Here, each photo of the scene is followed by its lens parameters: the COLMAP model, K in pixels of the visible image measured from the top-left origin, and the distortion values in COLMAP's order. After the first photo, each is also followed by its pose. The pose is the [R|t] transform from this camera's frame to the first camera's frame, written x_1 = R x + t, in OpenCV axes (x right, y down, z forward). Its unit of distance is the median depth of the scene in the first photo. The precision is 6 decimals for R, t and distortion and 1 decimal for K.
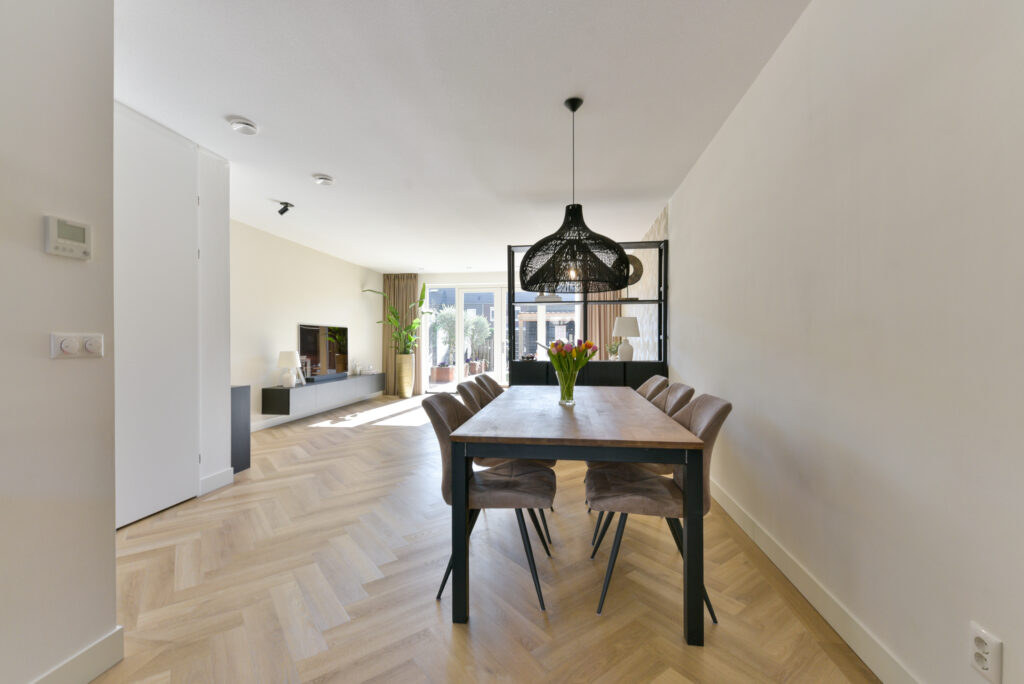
lens RADIAL K [[435.1, 0, 504.6], [0, 435.1, 341.6], [0, 0, 1]] dist [0.001530, 0.000147]
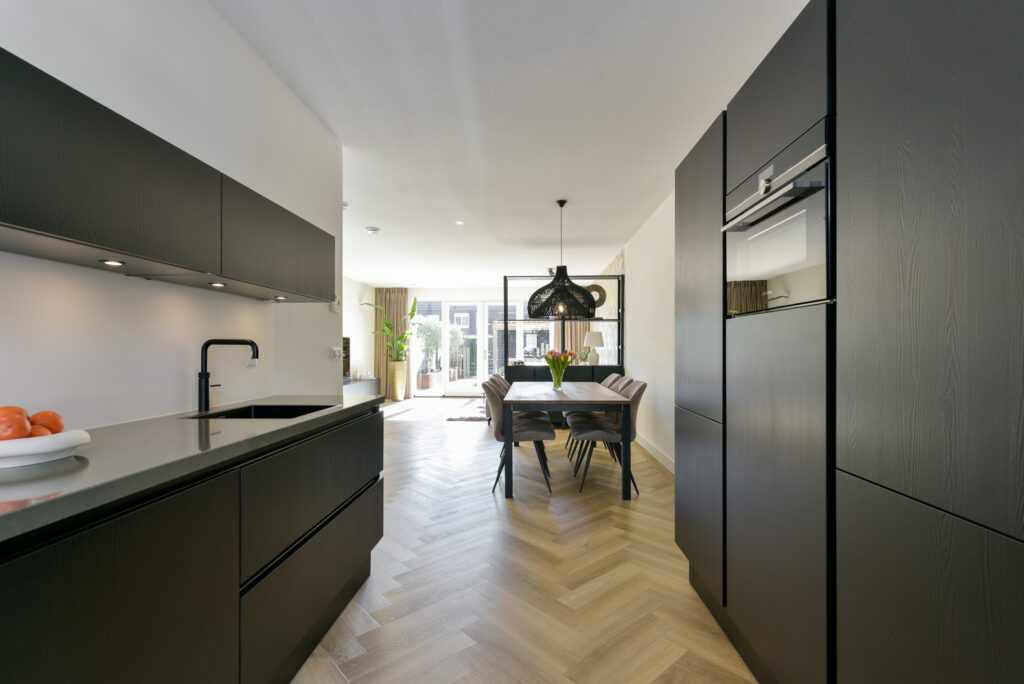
lens RADIAL K [[461.9, 0, 506.6], [0, 461.9, 347.9], [0, 0, 1]] dist [0.000299, -0.000142]
pose [[0.996358, -0.000090, 0.085264, -0.175107], [0.000365, 0.999995, -0.003214, -0.005937], [-0.085263, 0.003234, 0.996353, -0.632116]]
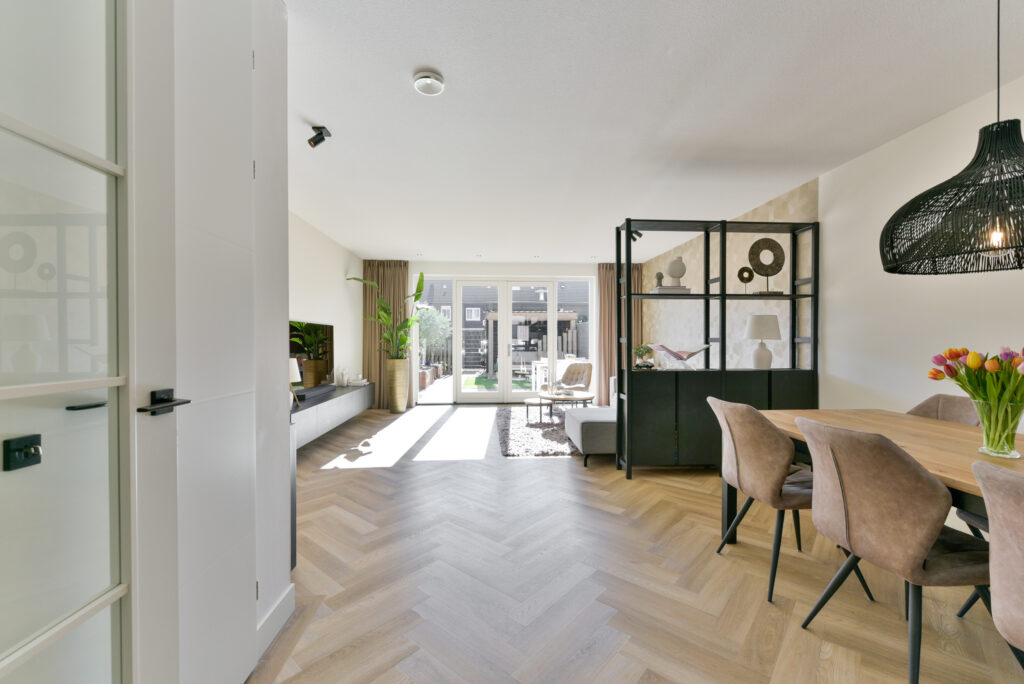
lens RADIAL K [[435.1, 0, 521.9], [0, 435.1, 344.0], [0, 0, 1]] dist [0.001530, 0.000147]
pose [[0.977566, -0.001155, 0.210627, -0.571179], [0.000113, 0.999988, 0.004958, -0.011722], [-0.210630, -0.004823, 0.977554, 0.516714]]
